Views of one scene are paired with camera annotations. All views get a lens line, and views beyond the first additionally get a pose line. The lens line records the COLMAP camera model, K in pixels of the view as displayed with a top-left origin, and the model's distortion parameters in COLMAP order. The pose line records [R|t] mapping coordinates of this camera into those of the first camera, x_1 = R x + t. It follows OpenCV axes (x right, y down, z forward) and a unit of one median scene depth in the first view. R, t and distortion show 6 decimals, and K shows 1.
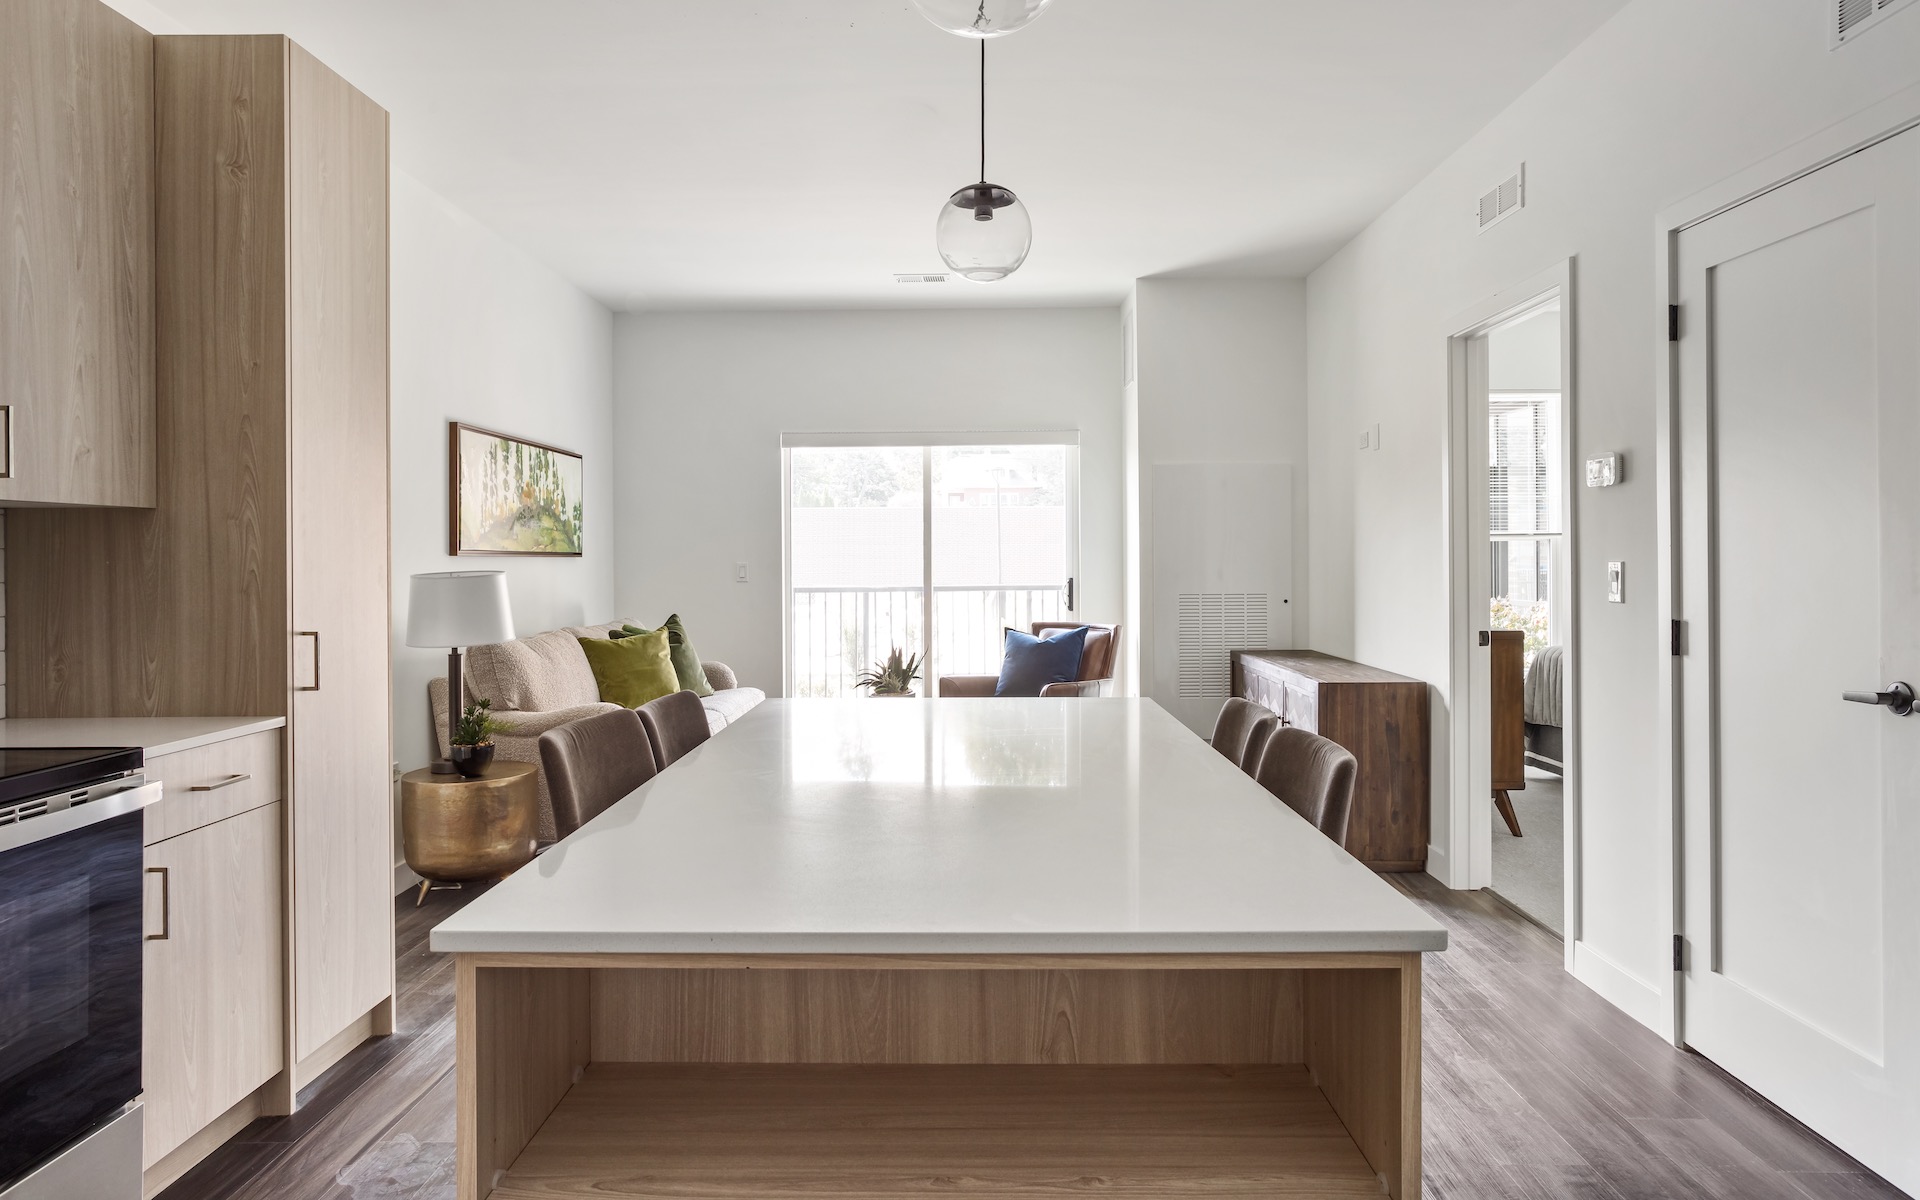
lens RADIAL K [[1209.2, 0, 964.0], [0, 1209.2, 543.6], [0, 0, 1]] dist [-0.036600, 0.045239]
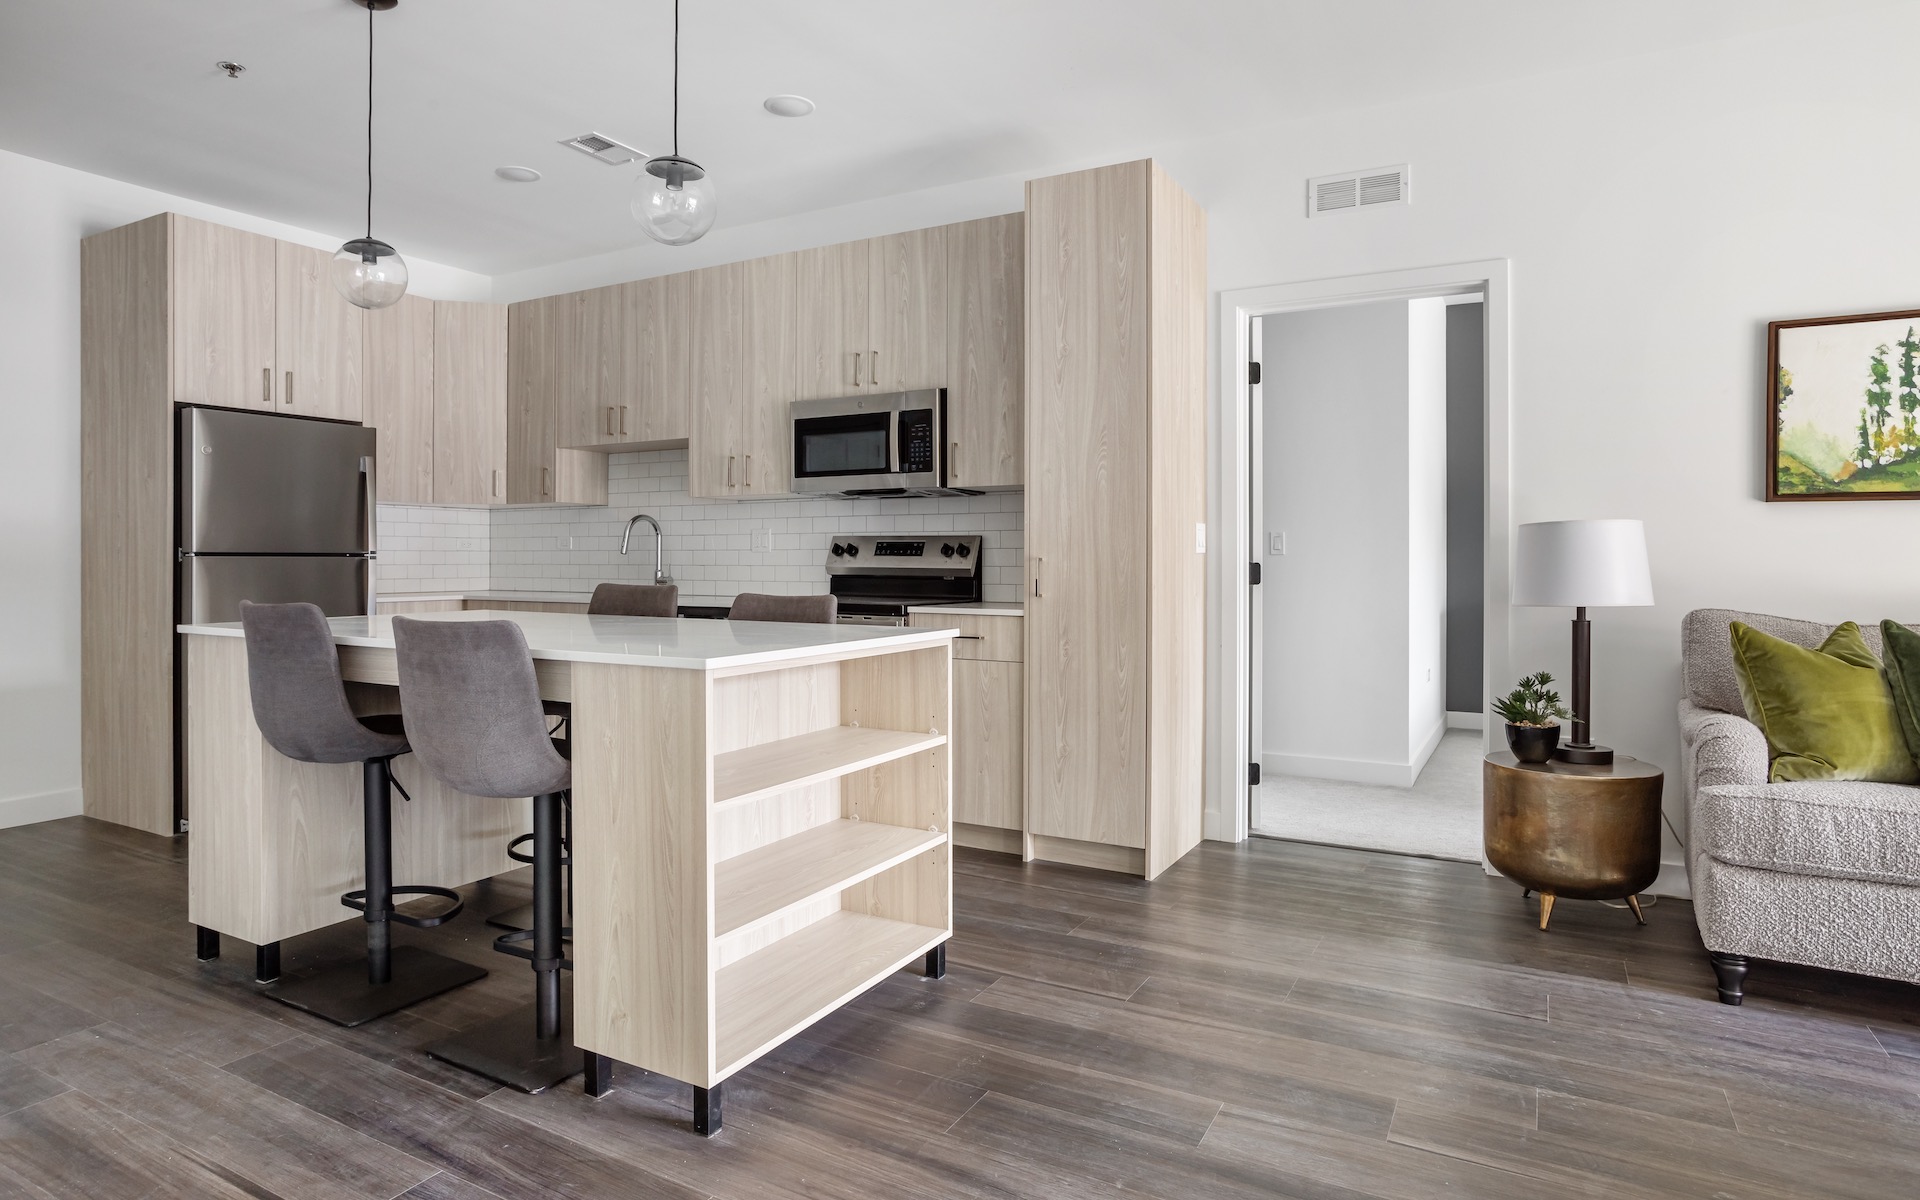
lens RADIAL K [[1059.4, 0, 958.6], [0, 1059.4, 558.6], [0, 0, 1]] dist [-0.053755, 0.040856]
pose [[-0.474982, 0.004393, -0.879984, 0.384261], [0.008880, 0.999961, 0.000199, 0.040759], [0.879951, -0.007720, -0.475003, 0.862762]]
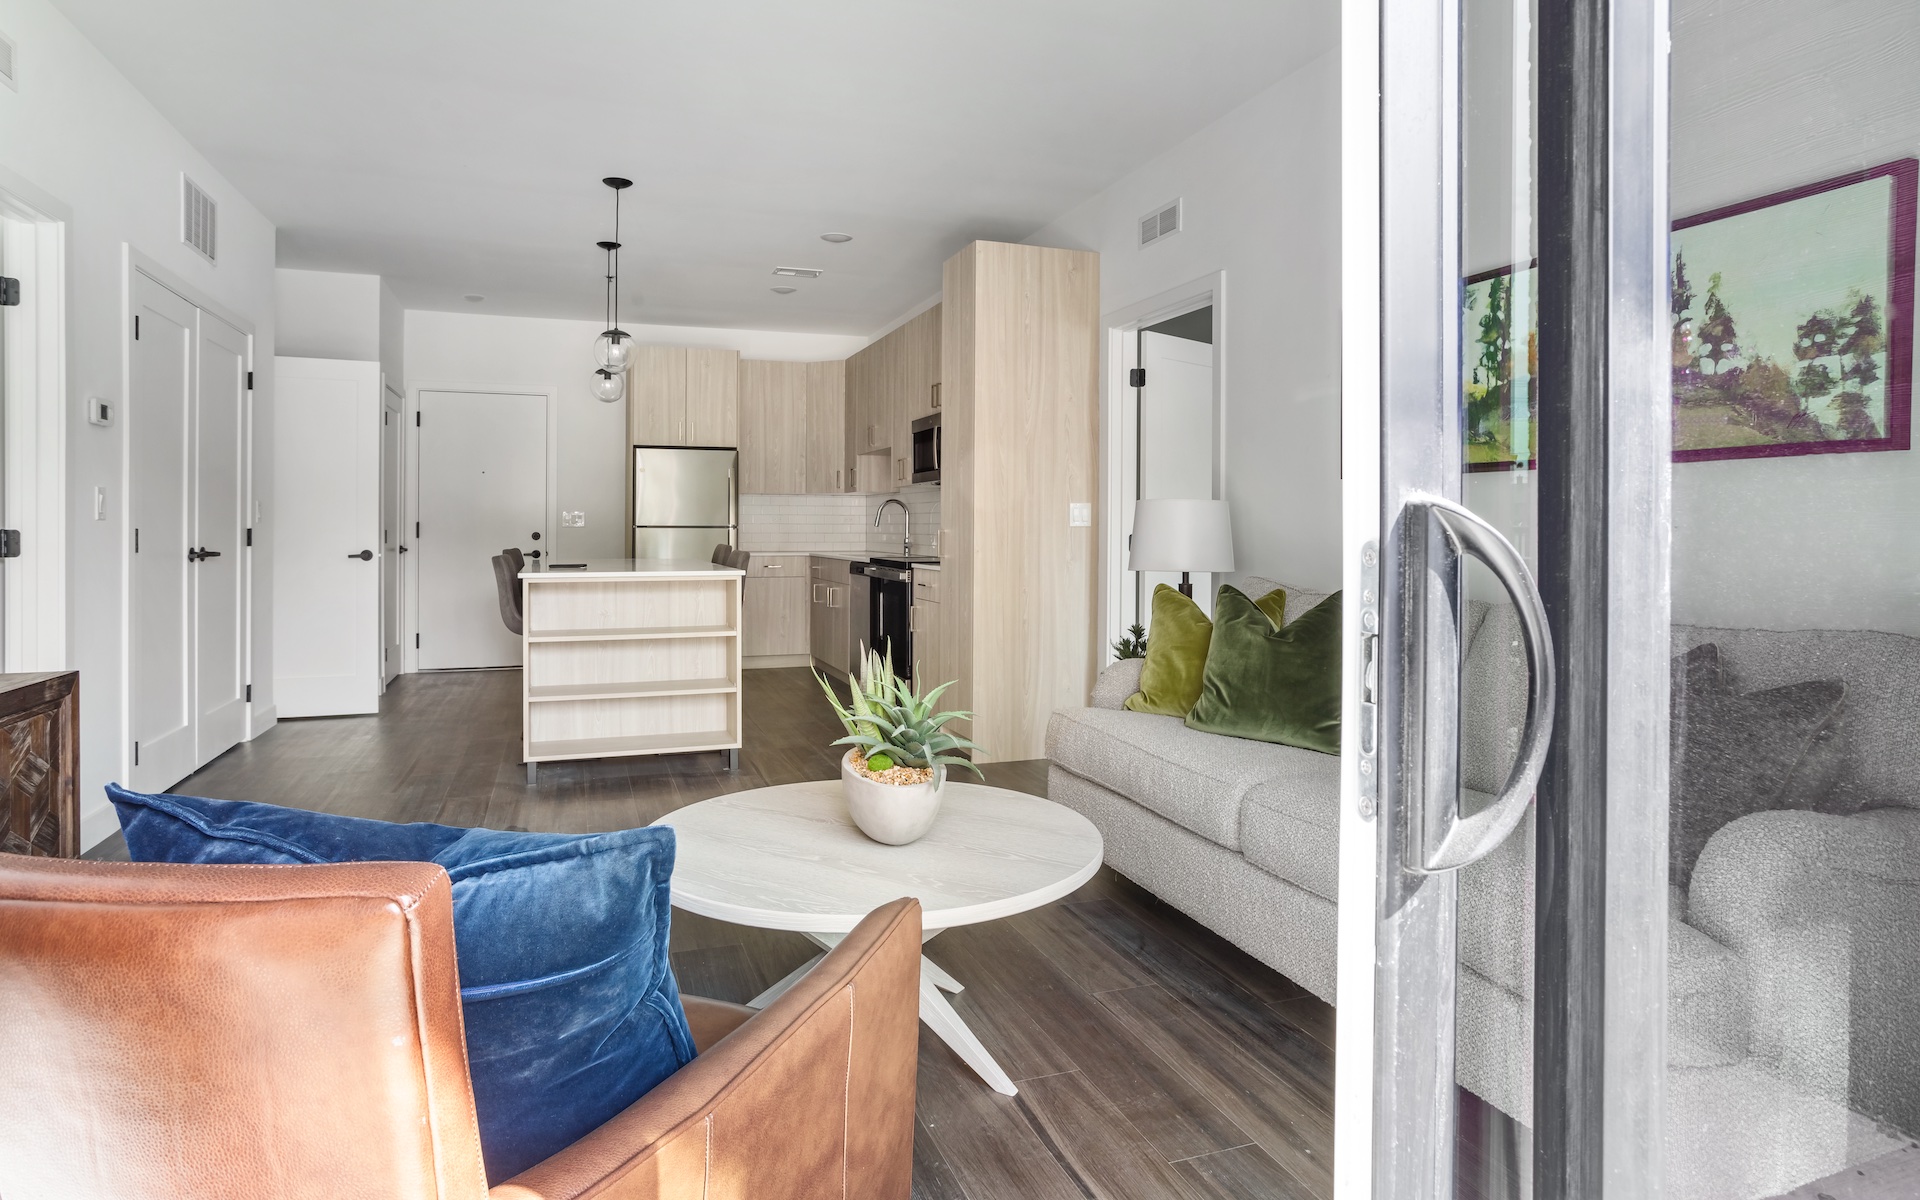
lens RADIAL K [[1055.1, 0, 953.9], [0, 1055.1, 530.8], [0, 0, 1]] dist [-0.053018, 0.041109]
pose [[-0.933376, 0.002288, -0.358892, 0.066332], [0.004025, 0.999984, -0.004093, 0.046073], [0.358877, -0.005265, -0.933370, 1.550809]]
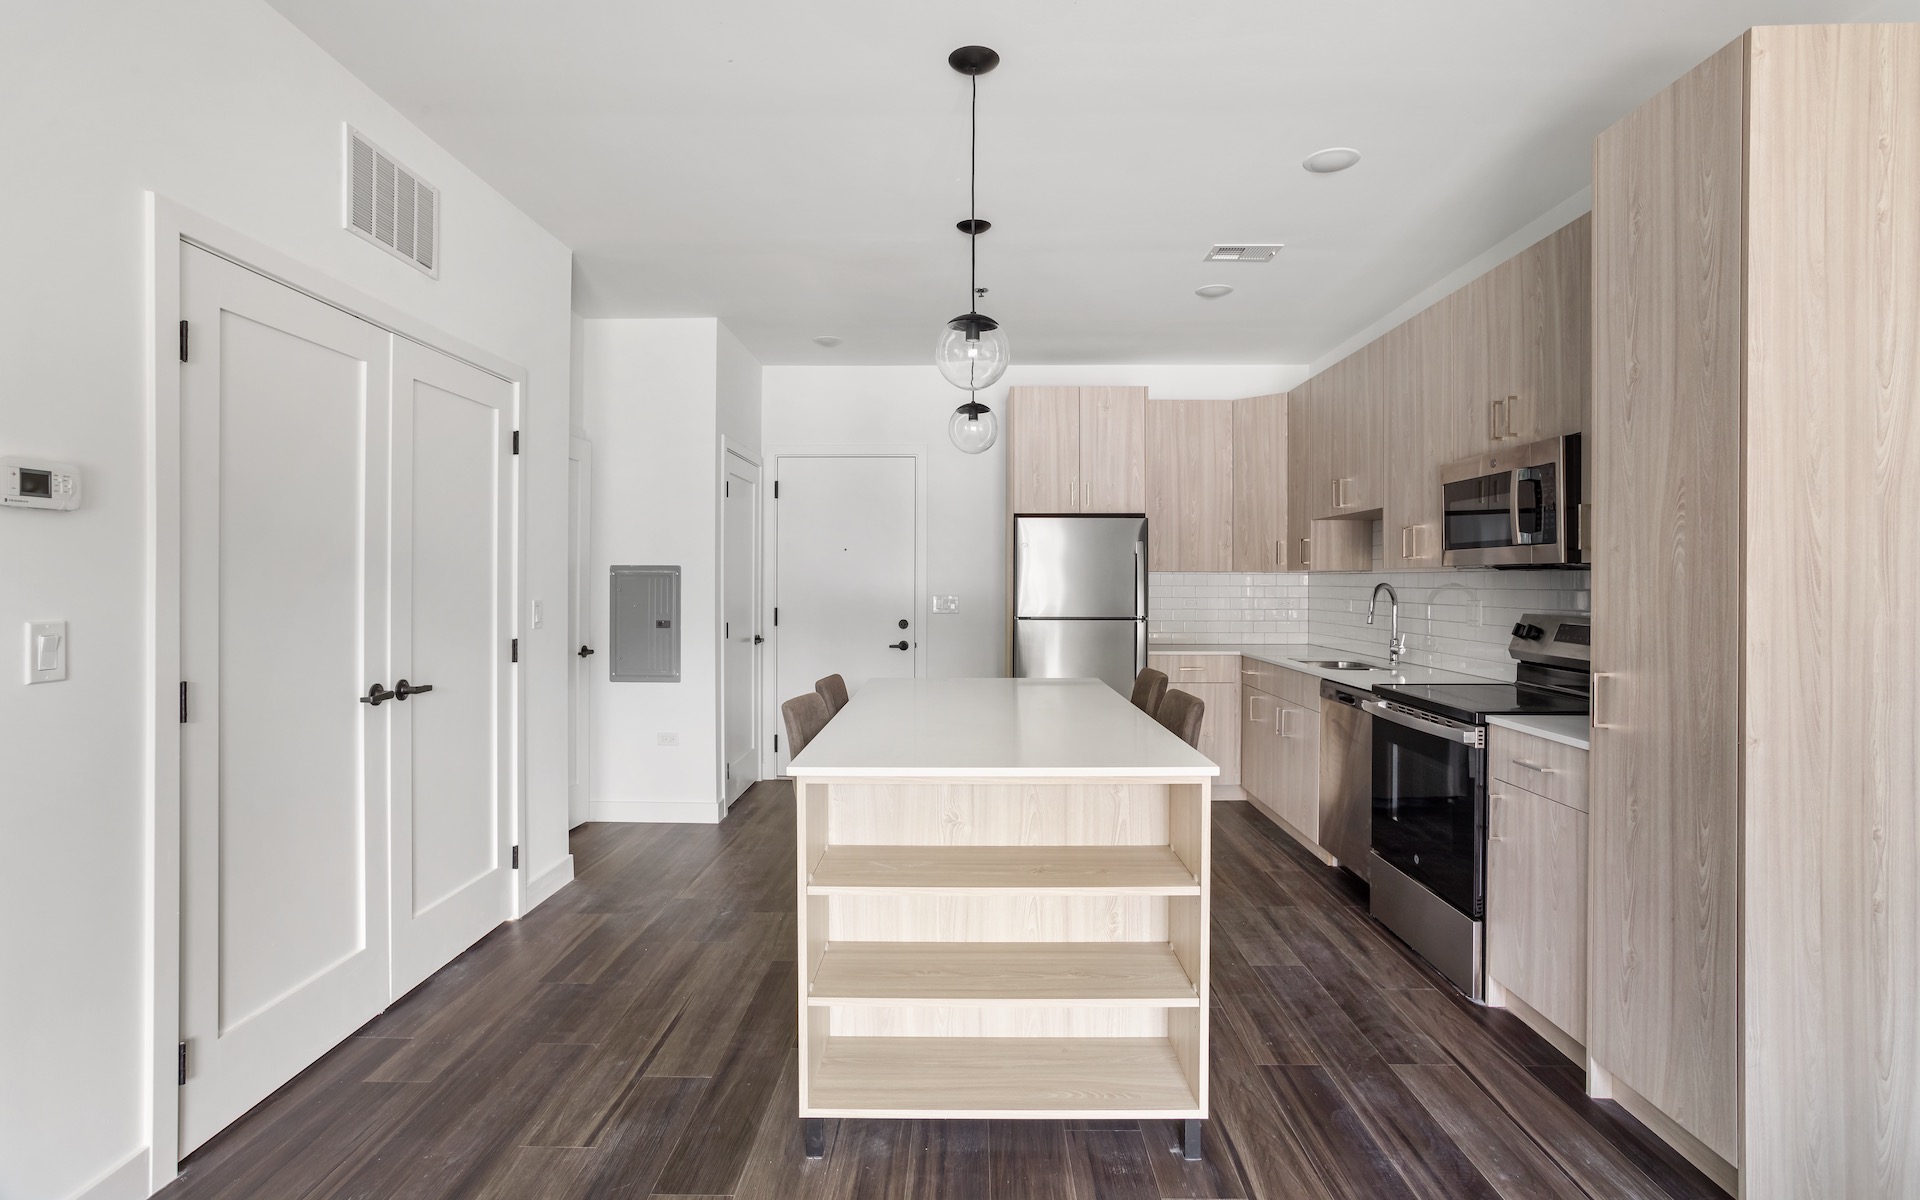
lens RADIAL K [[933.5, 0, 961.9], [0, 933.5, 580.8], [0, 0, 1]] dist [-0.049407, 0.033141]
pose [[-0.999981, 0.001698, -0.005921, 0.018413], [0.001751, 0.999959, -0.008938, -0.001405], [0.005906, -0.008948, -0.999943, 1.013130]]
